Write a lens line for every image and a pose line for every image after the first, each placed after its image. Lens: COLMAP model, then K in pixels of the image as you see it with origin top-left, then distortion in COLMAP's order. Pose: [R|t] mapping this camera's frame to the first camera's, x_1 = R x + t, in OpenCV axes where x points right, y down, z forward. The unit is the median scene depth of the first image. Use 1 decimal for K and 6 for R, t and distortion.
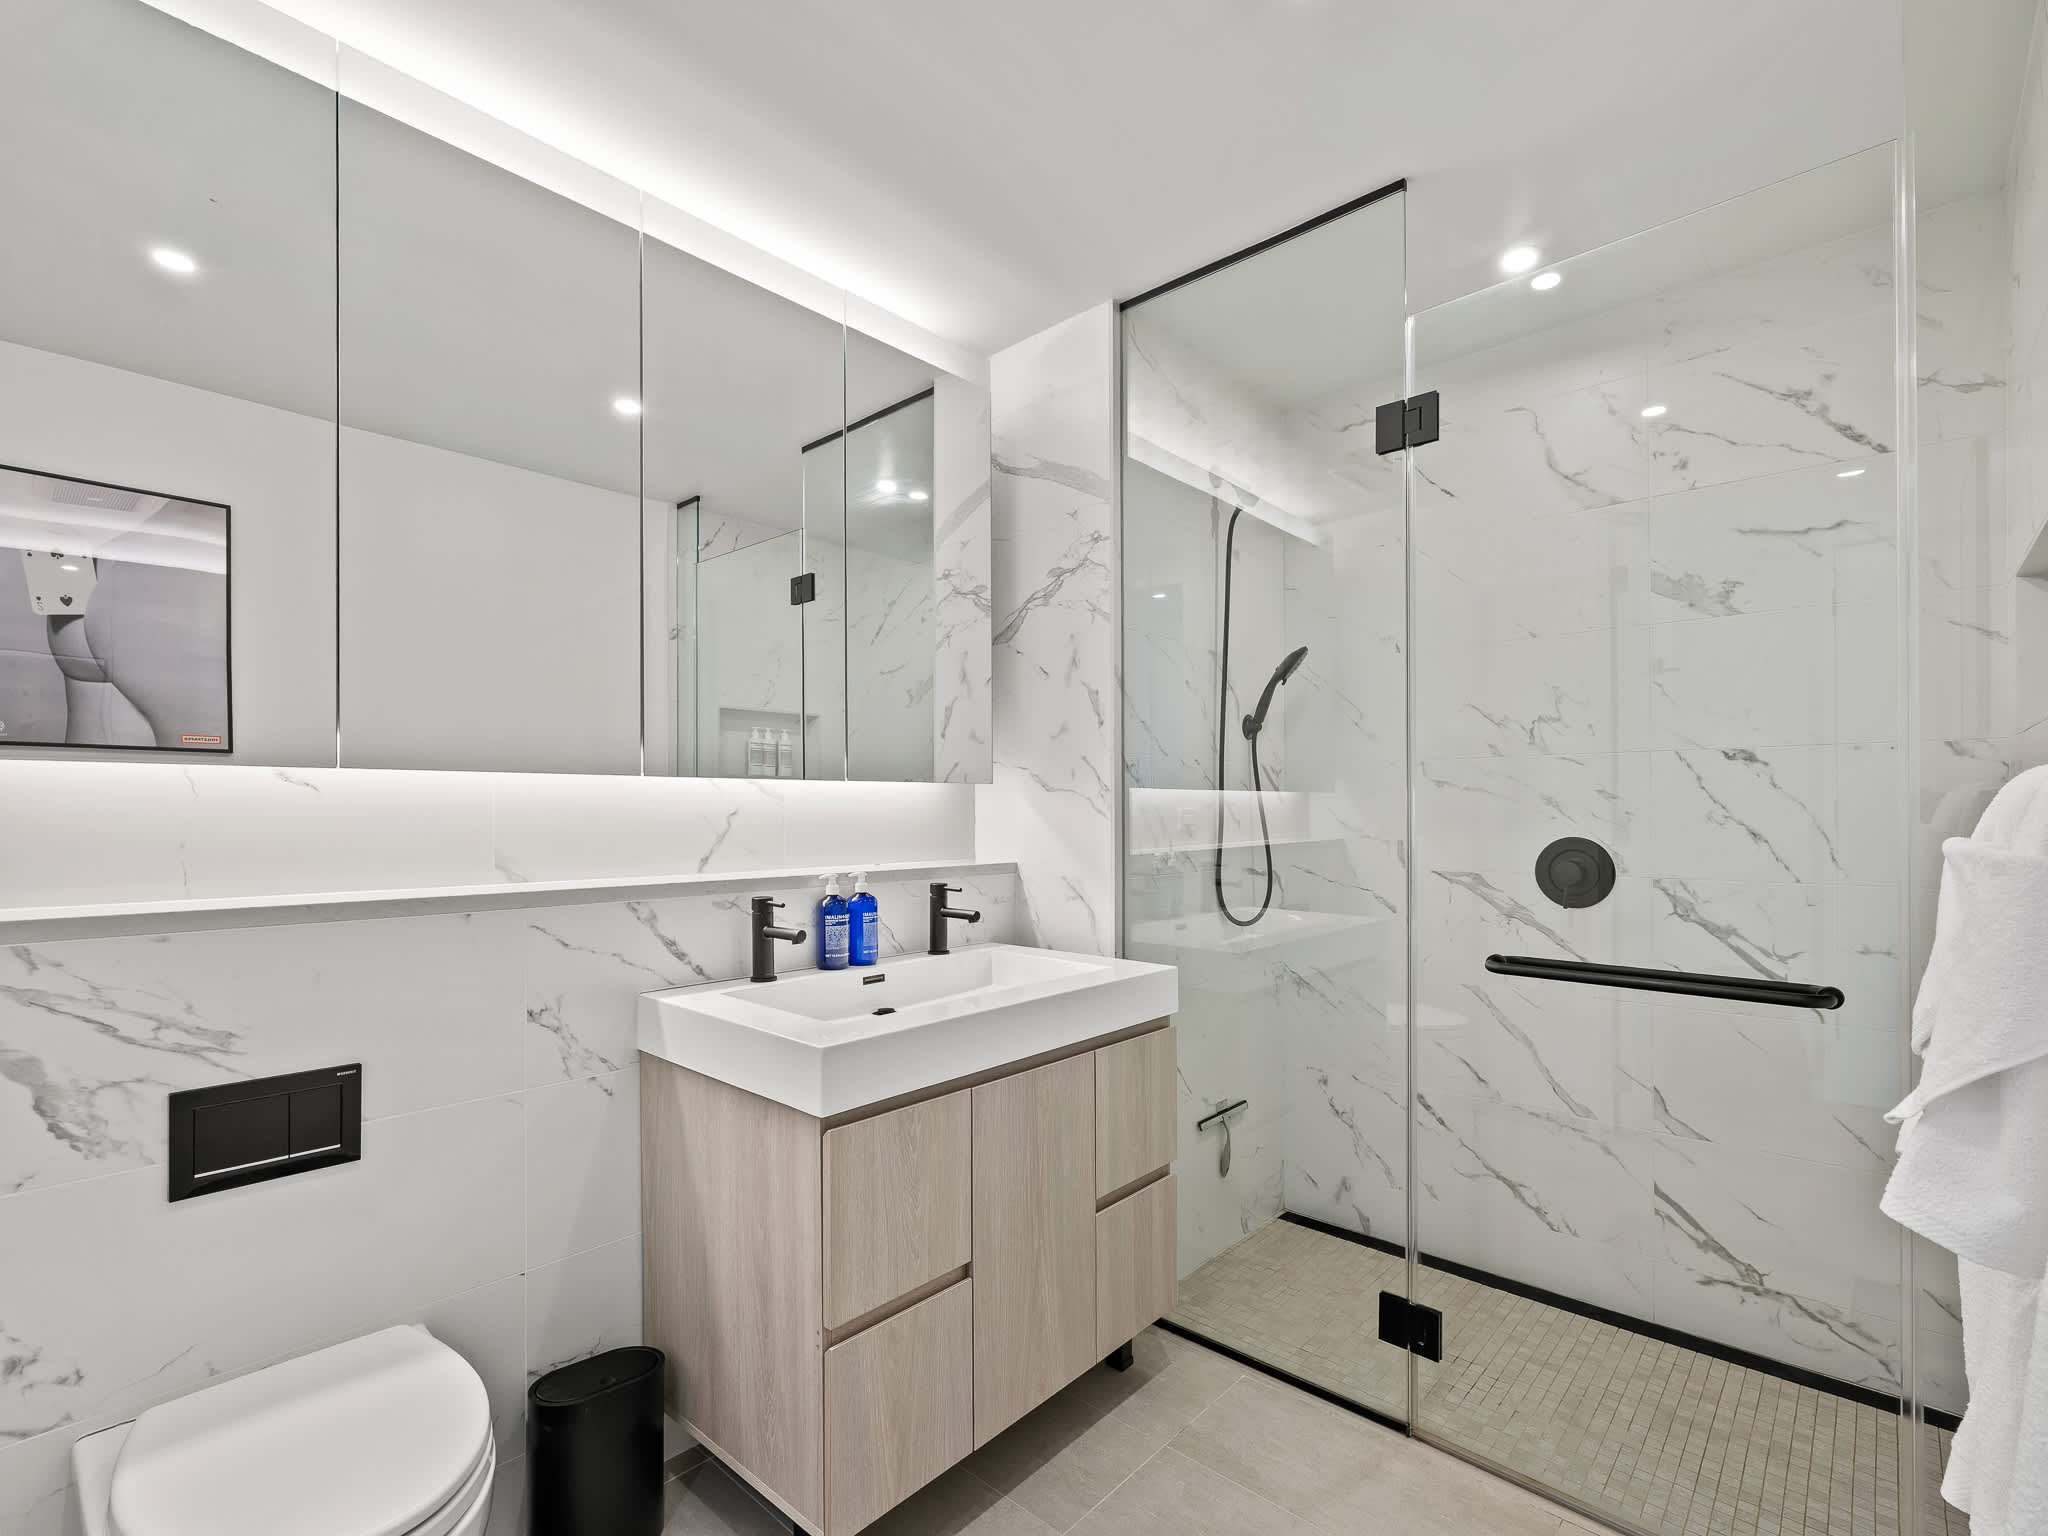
lens RADIAL K [[941.3, 0, 1002.1], [0, 941.3, 804.3], [0, 0, 1]] dist [-0.012703, 0.002263]
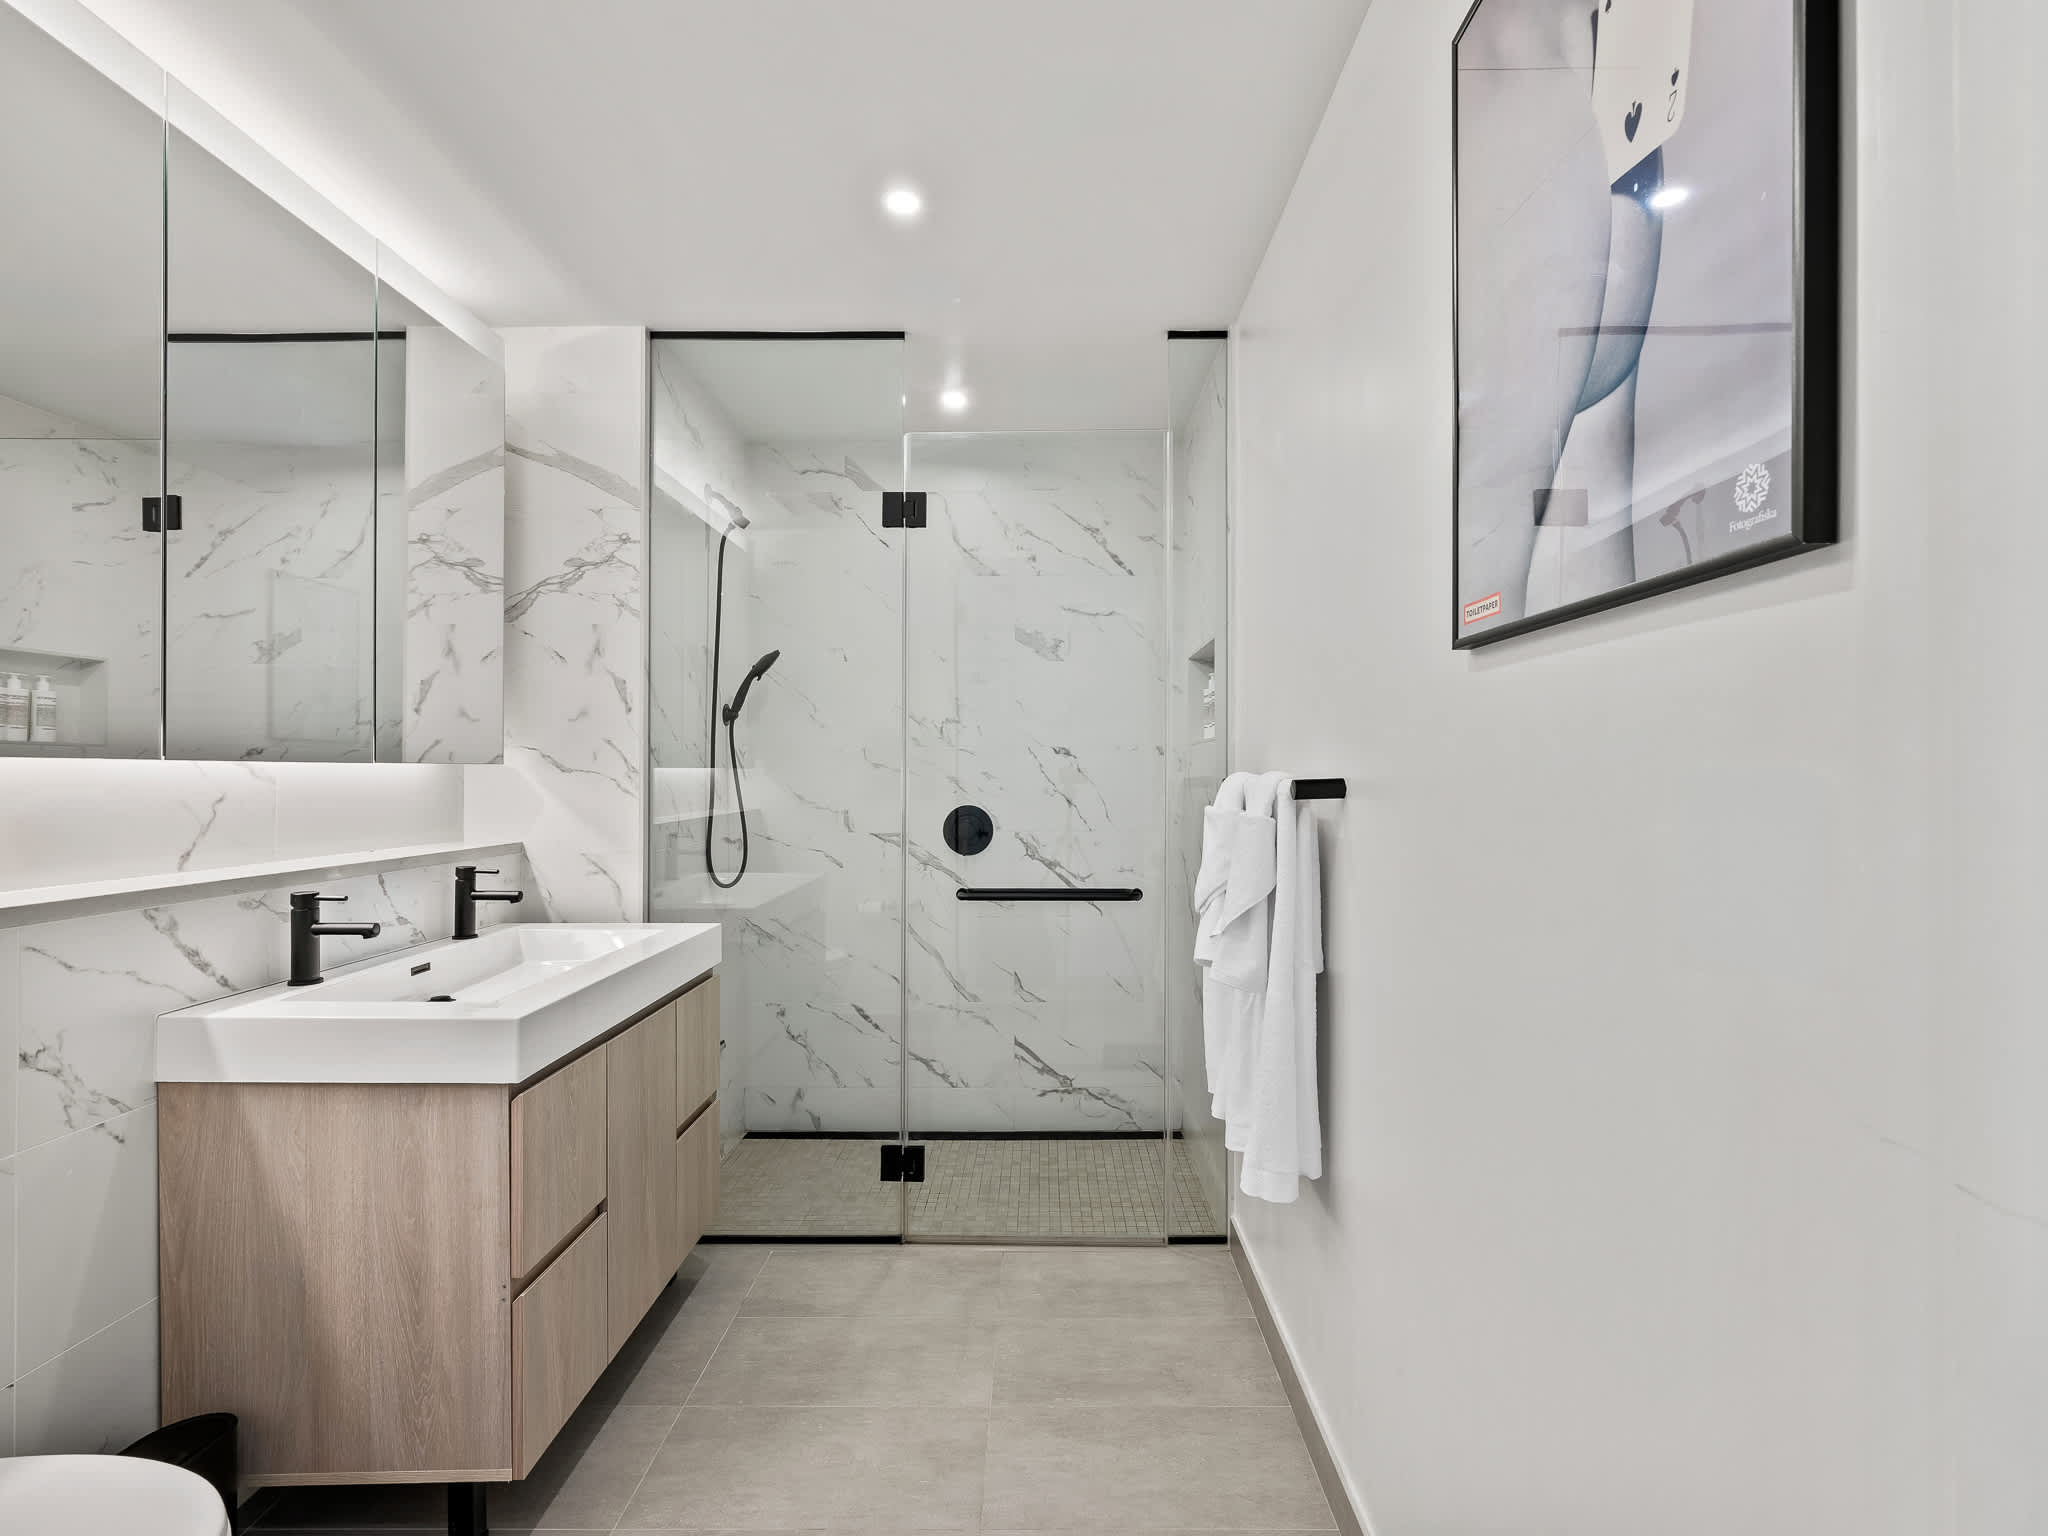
lens RADIAL K [[941.3, 0, 1050.9], [0, 941.3, 769.4], [0, 0, 1]] dist [-0.012703, 0.002263]
pose [[0.727048, 0.004062, 0.686574, -0.300645], [-0.003609, 0.999991, -0.002095, -0.018027], [-0.686577, -0.000955, 0.727057, -0.131841]]
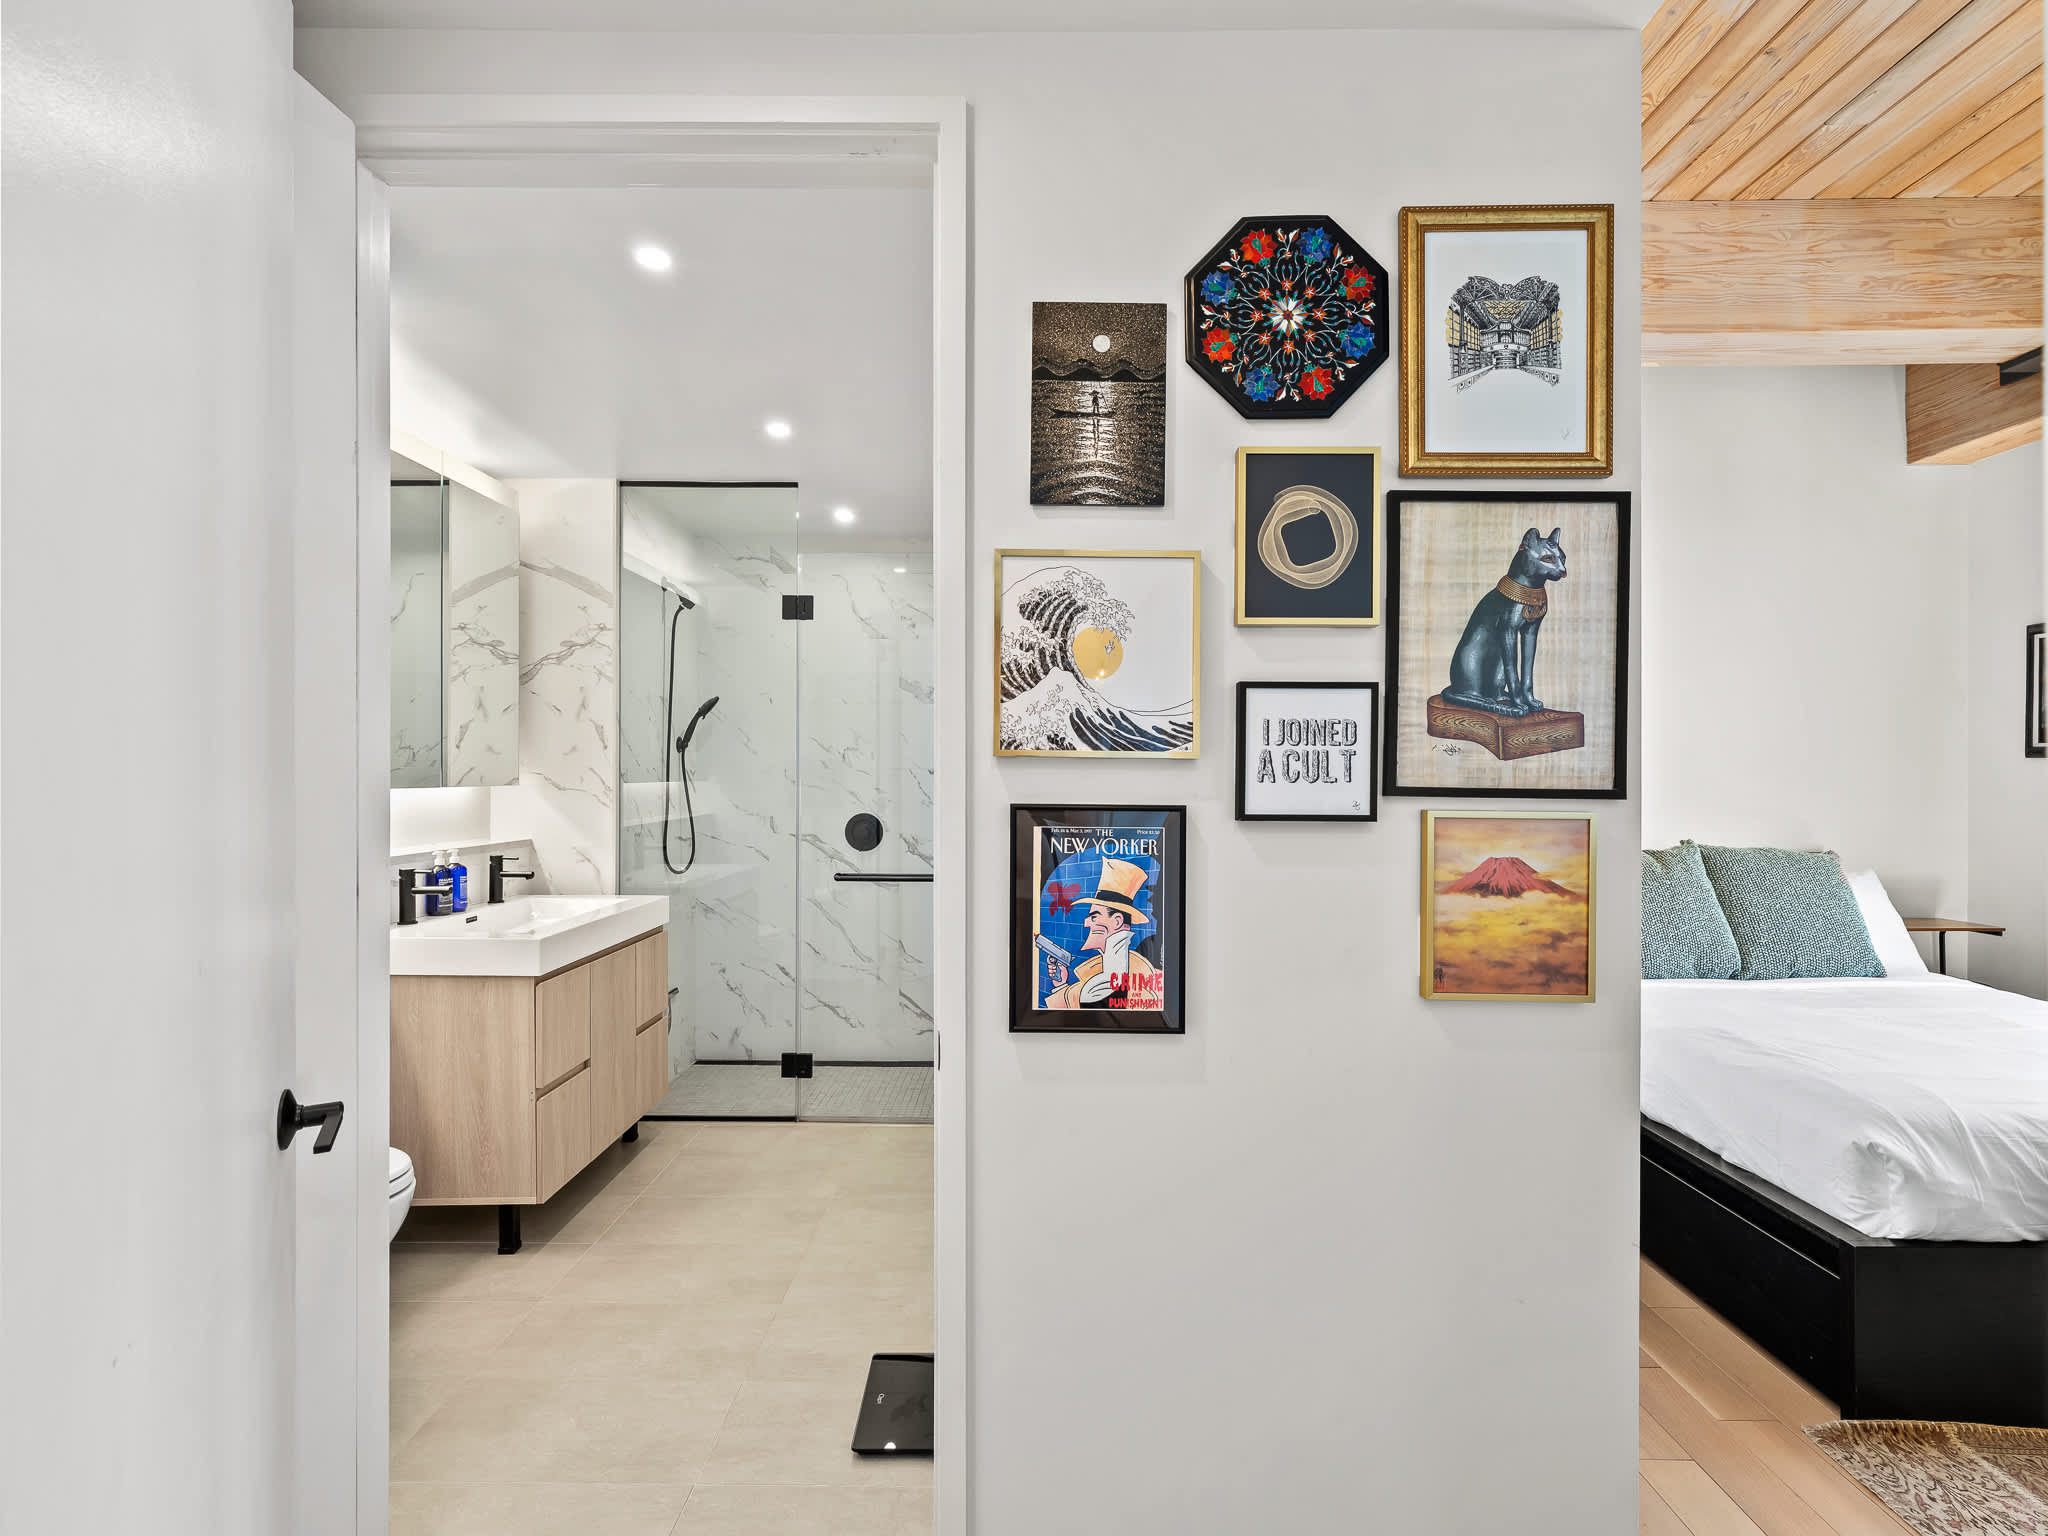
lens RADIAL K [[941.3, 0, 1026.7], [0, 941.3, 781.6], [0, 0, 1]] dist [-0.012703, 0.002263]
pose [[0.731806, -0.000947, 0.681512, -0.467978], [-0.006640, 0.999942, 0.008520, -0.049696], [-0.681480, -0.010760, 0.731757, -0.647002]]
